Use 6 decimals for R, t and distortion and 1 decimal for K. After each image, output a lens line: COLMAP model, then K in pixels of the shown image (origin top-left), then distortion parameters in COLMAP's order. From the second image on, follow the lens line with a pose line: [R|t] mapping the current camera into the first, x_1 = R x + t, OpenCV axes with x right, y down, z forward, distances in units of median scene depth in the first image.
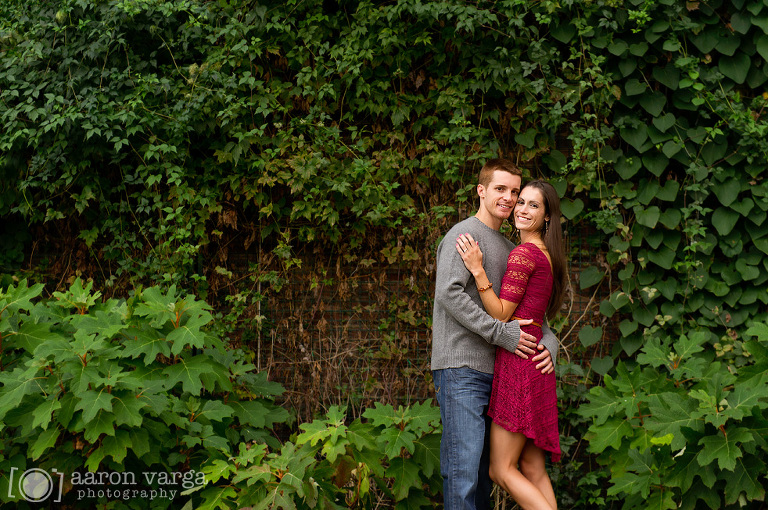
lens RADIAL K [[1381.9, 0, 384.0], [0, 1381.9, 255.0], [0, 0, 1]] dist [-0.095012, -0.083856]
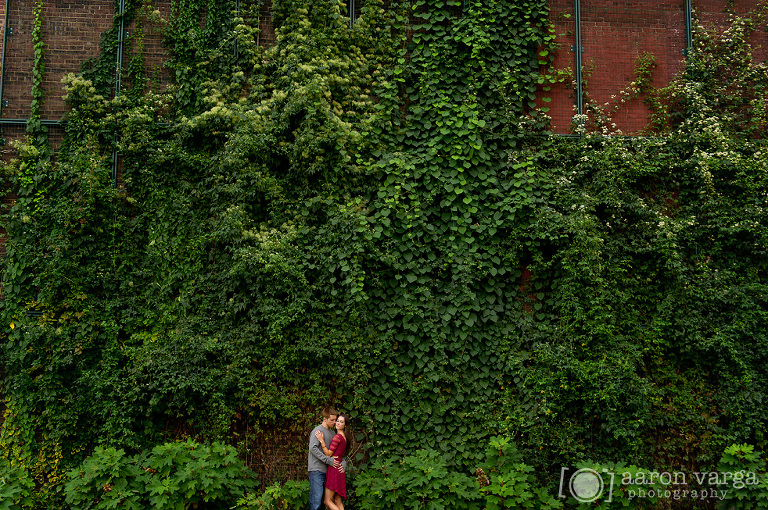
lens RADIAL K [[1381.9, 0, 384.0], [0, 1381.9, 255.0], [0, 0, 1]] dist [-0.095012, -0.083856]
pose [[0.994084, 0.019798, 0.106790, -0.127627], [-0.017536, 0.999602, -0.022078, -0.318557], [-0.107185, 0.020075, 0.994036, -2.017653]]
